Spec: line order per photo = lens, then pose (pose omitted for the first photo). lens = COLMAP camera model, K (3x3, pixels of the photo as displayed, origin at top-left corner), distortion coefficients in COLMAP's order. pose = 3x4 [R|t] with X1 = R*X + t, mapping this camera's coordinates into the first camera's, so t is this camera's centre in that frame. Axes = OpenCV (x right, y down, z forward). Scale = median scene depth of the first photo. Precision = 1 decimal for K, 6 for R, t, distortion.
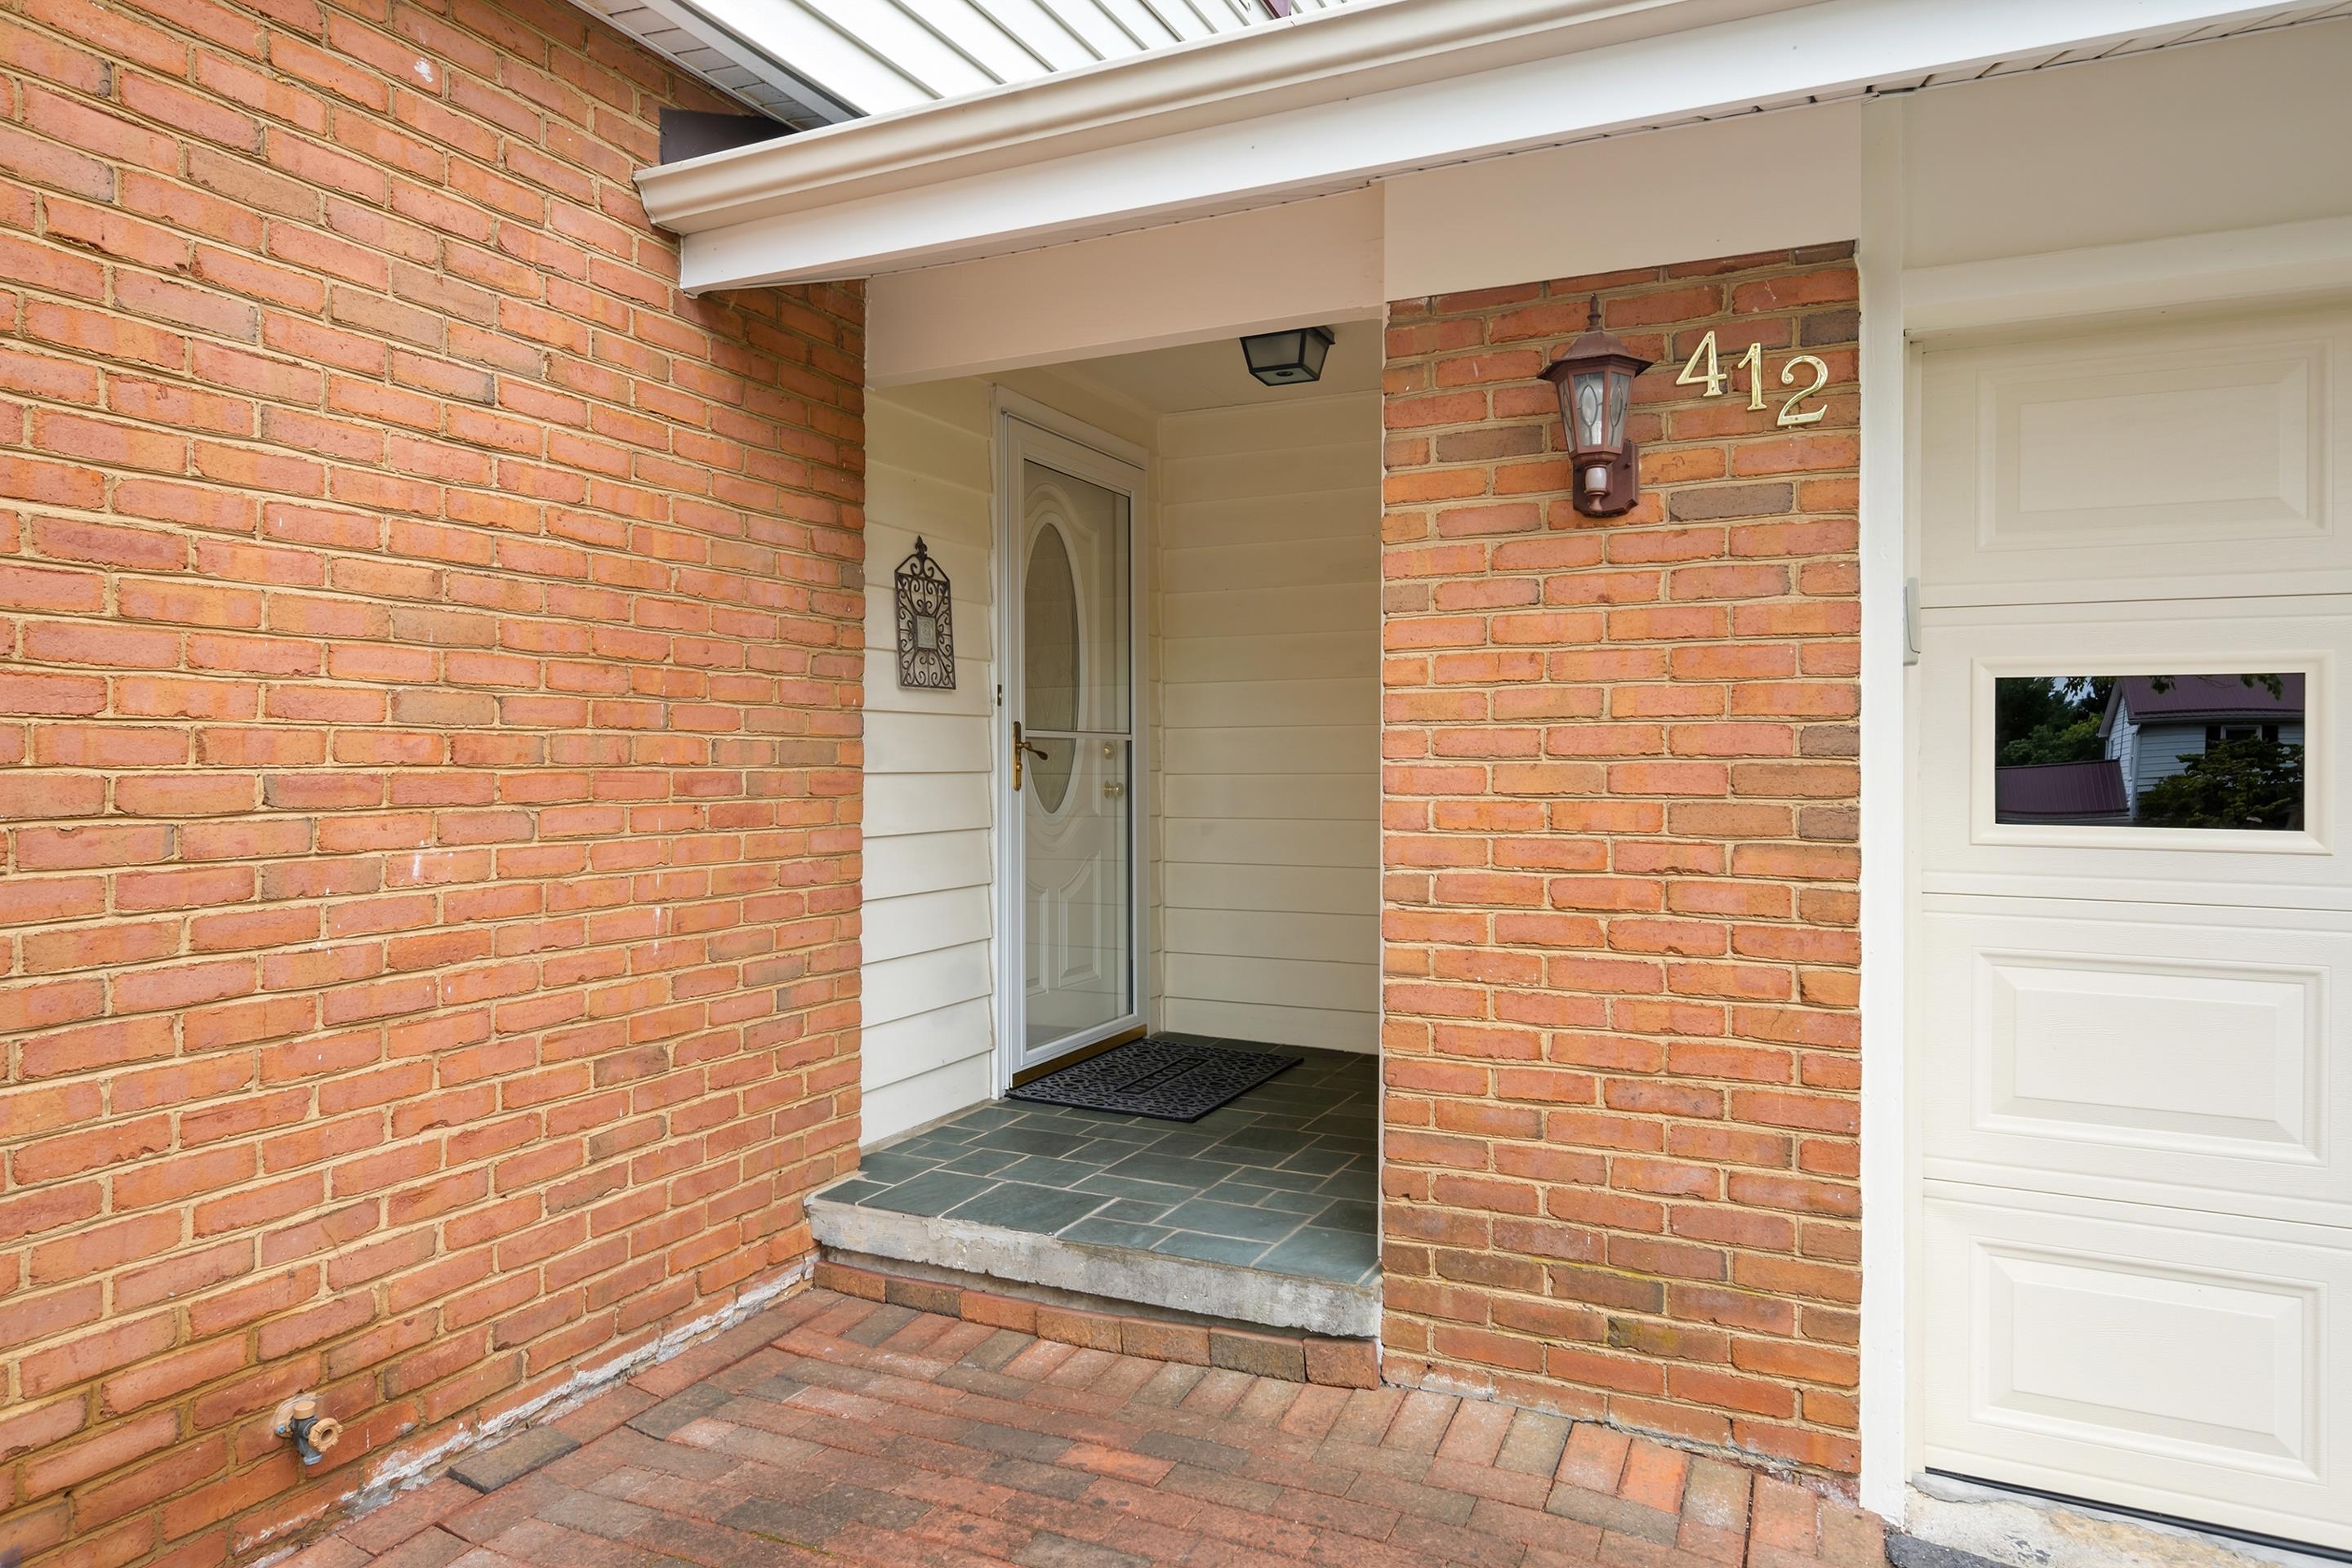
lens RADIAL K [[1487.5, 0, 1168.5], [0, 1487.5, 813.7], [0, 0, 1]] dist [-0.000097, -0.001463]
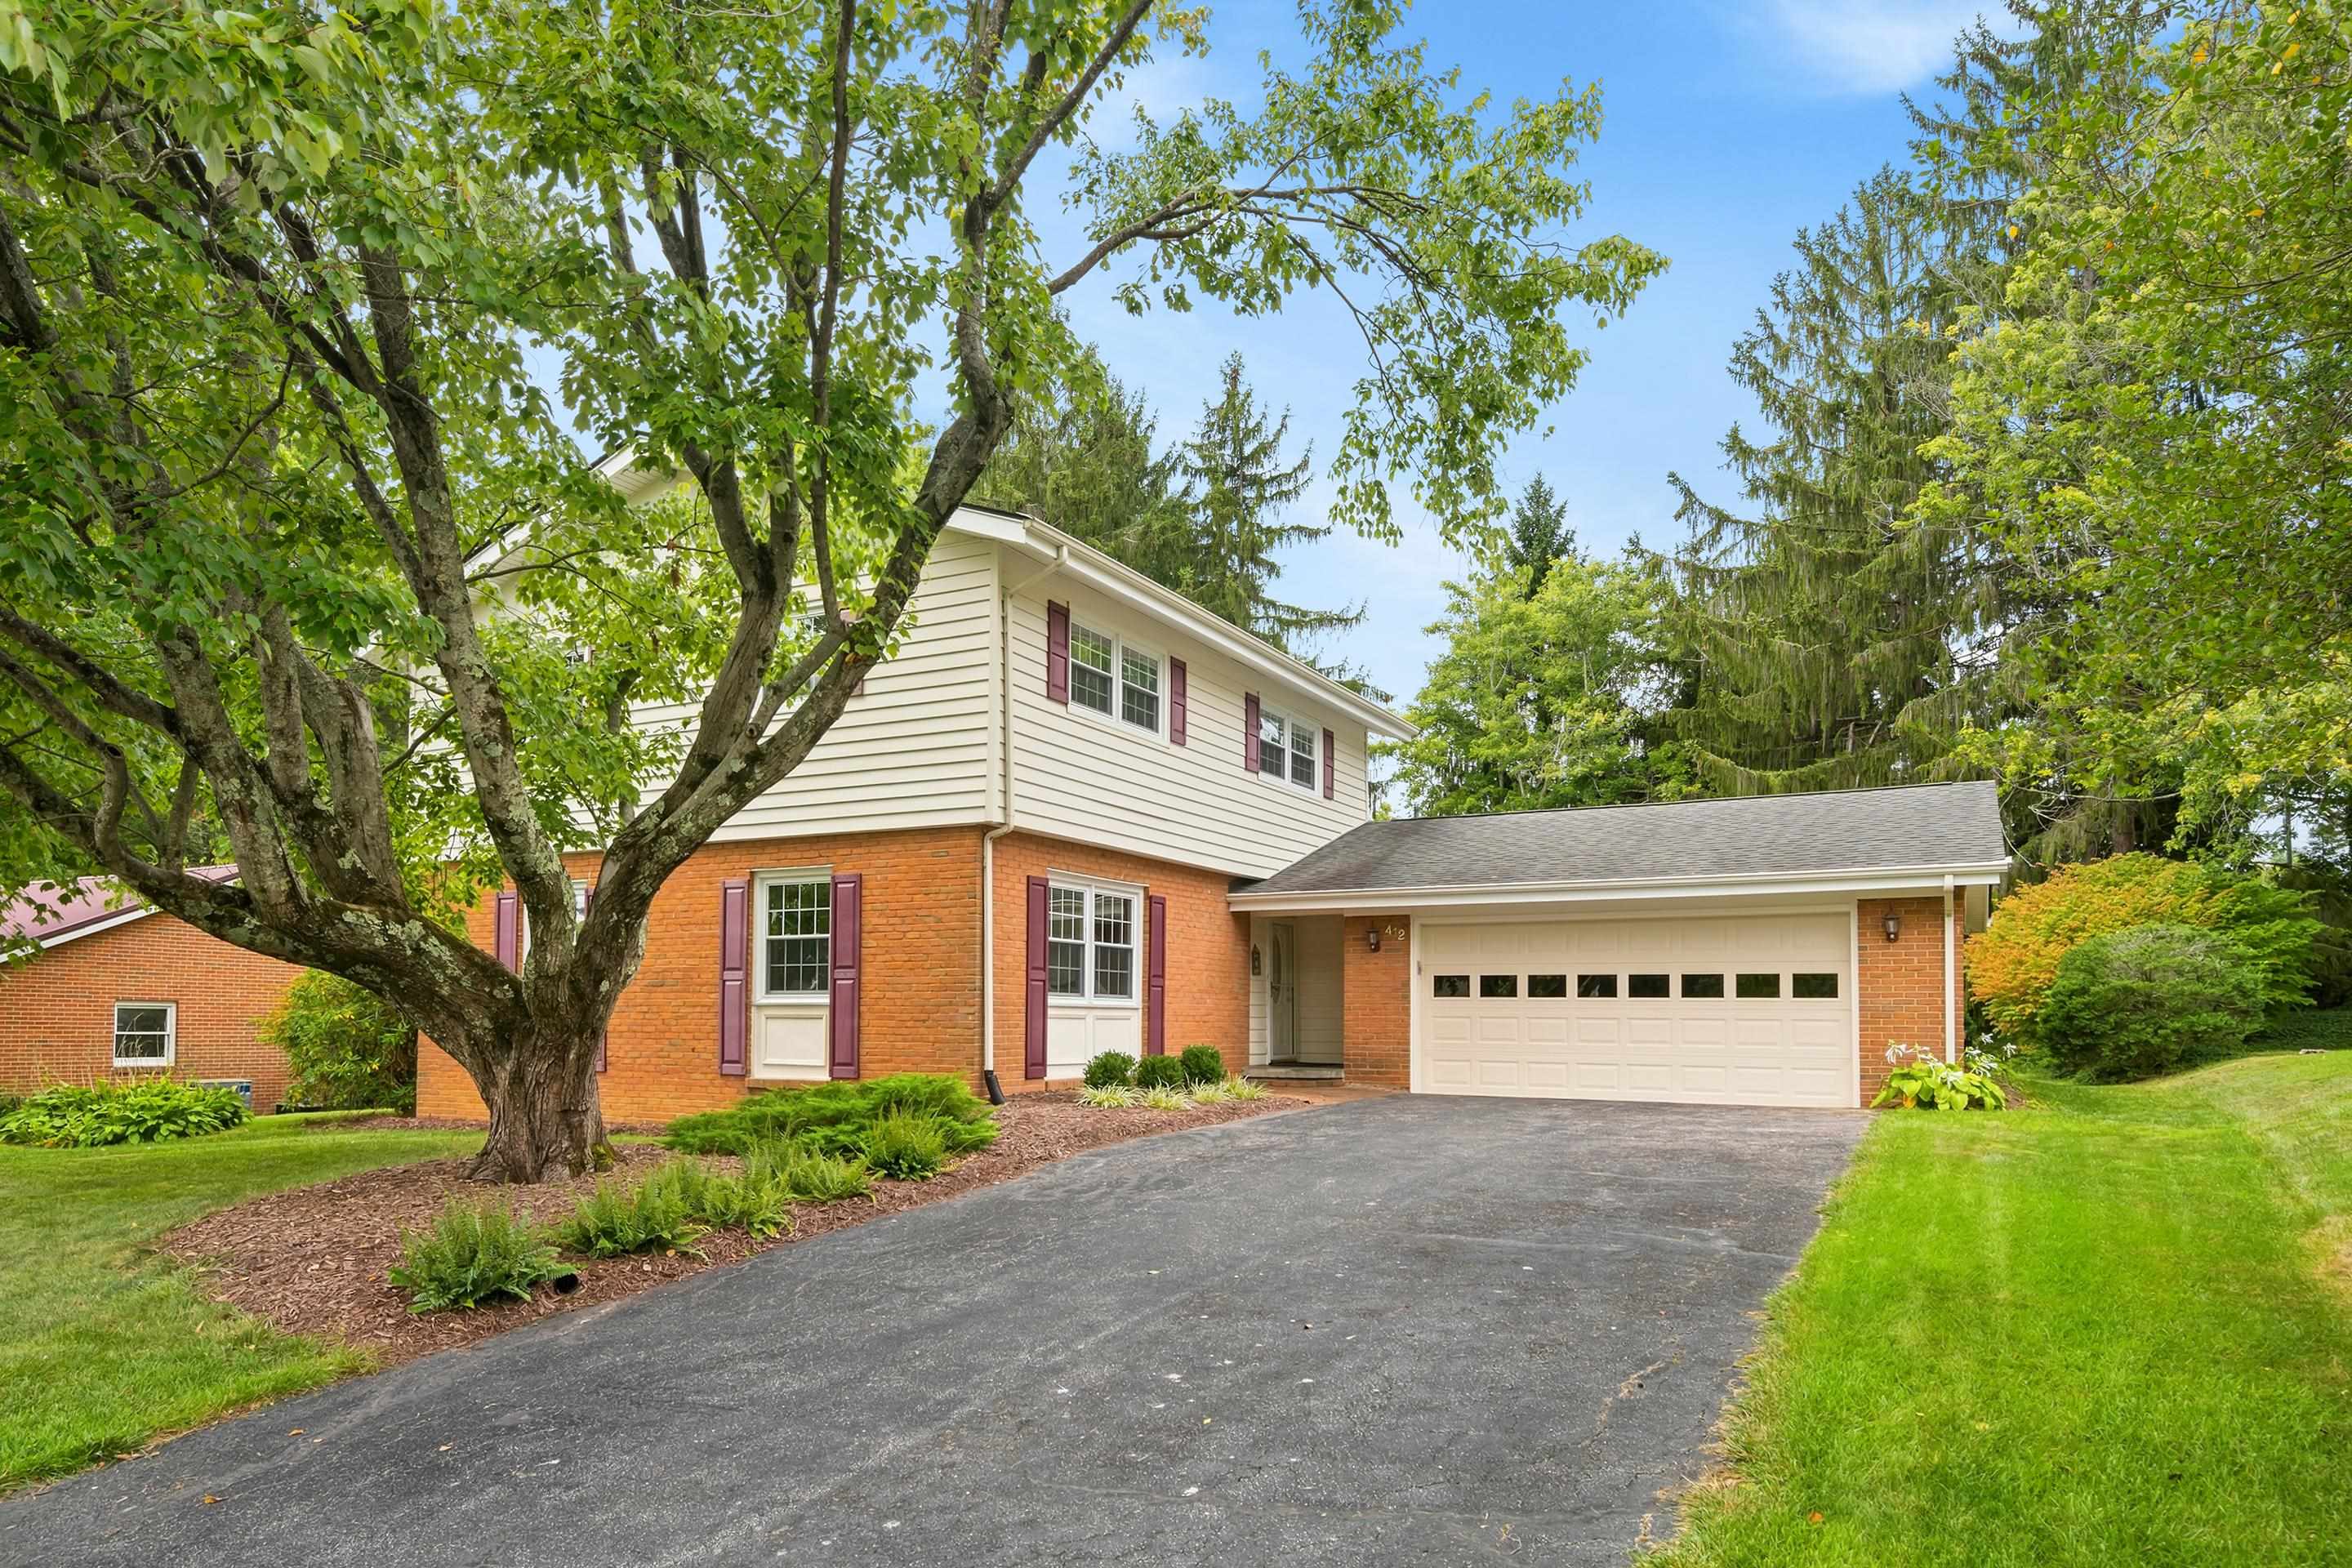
lens RADIAL K [[1454.9, 0, 1178.3], [0, 1454.9, 1018.3], [0, 0, 1]] dist [-0.000225, -0.000058]
pose [[0.999117, 0.001550, -0.041991, -0.248049], [-0.003262, 0.999165, -0.040726, 0.285468], [0.041893, 0.040827, 0.998288, -4.295419]]
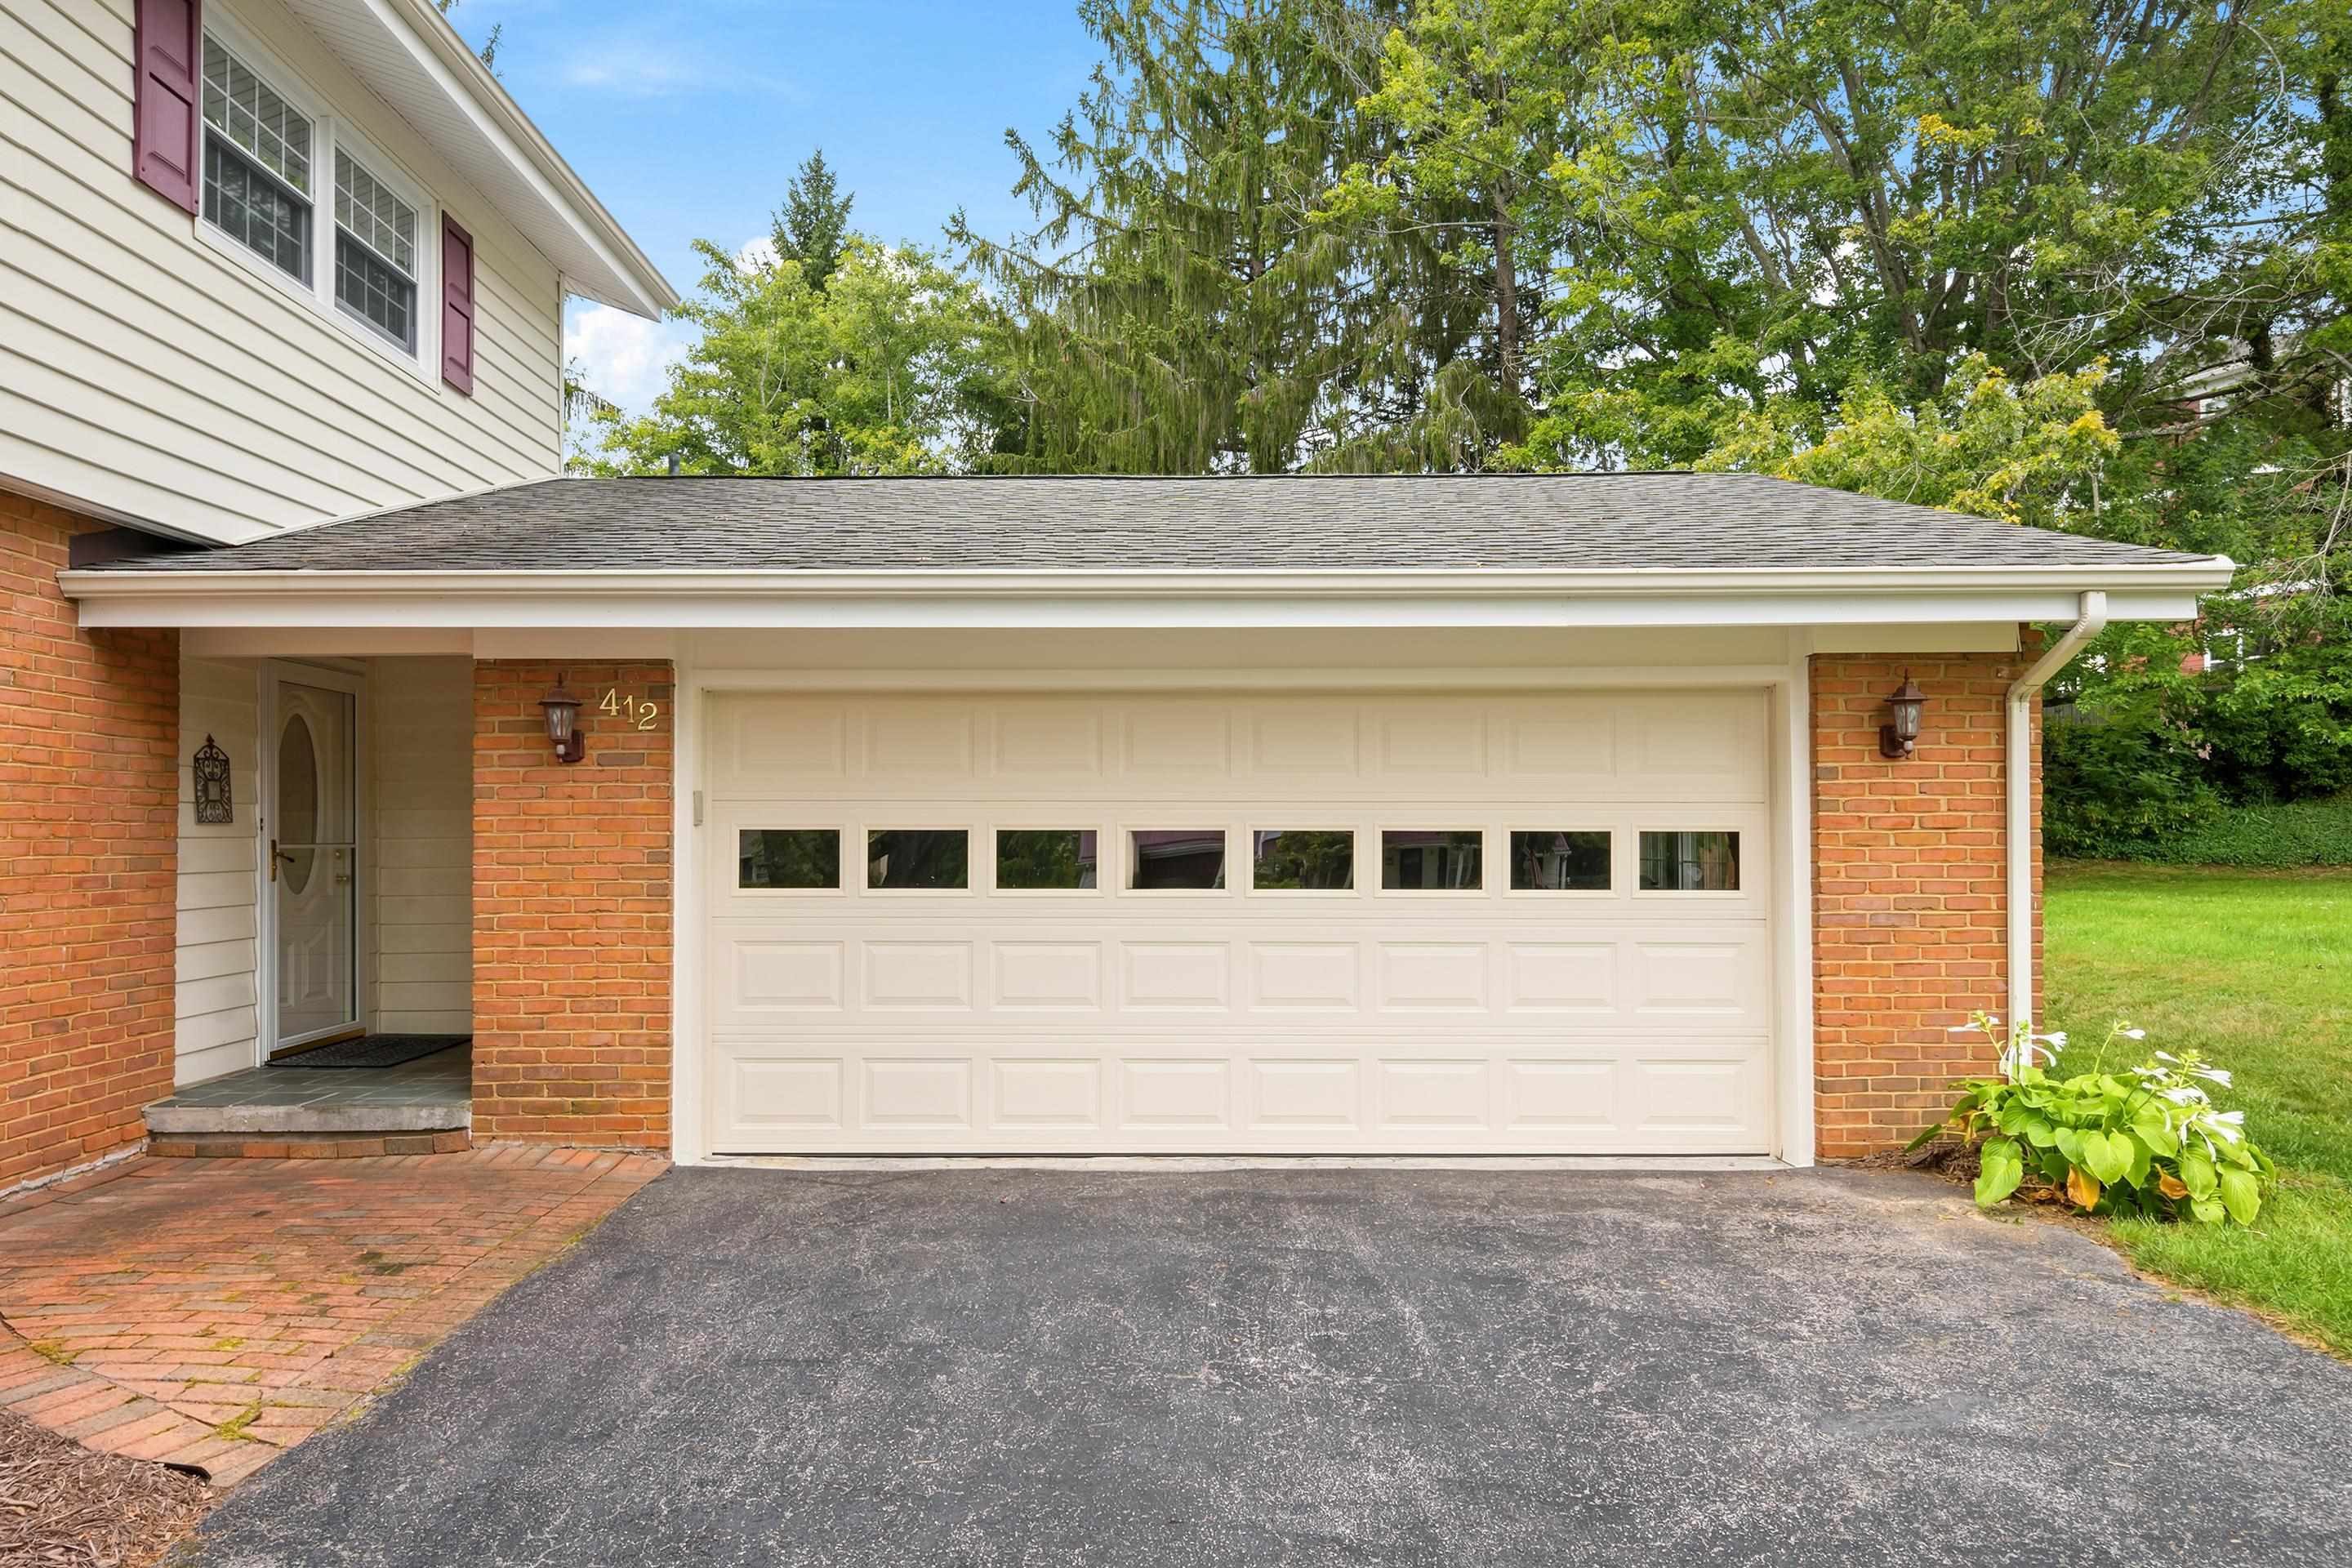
lens RADIAL K [[1487.5, 0, 1168.5], [0, 1487.5, 813.7], [0, 0, 1]] dist [-0.000097, -0.001463]
pose [[0.897927, 0.000234, 0.440144, 0.081383], [0.022277, 0.998694, -0.045977, 0.009462], [-0.439580, 0.051089, 0.896749, -1.172236]]
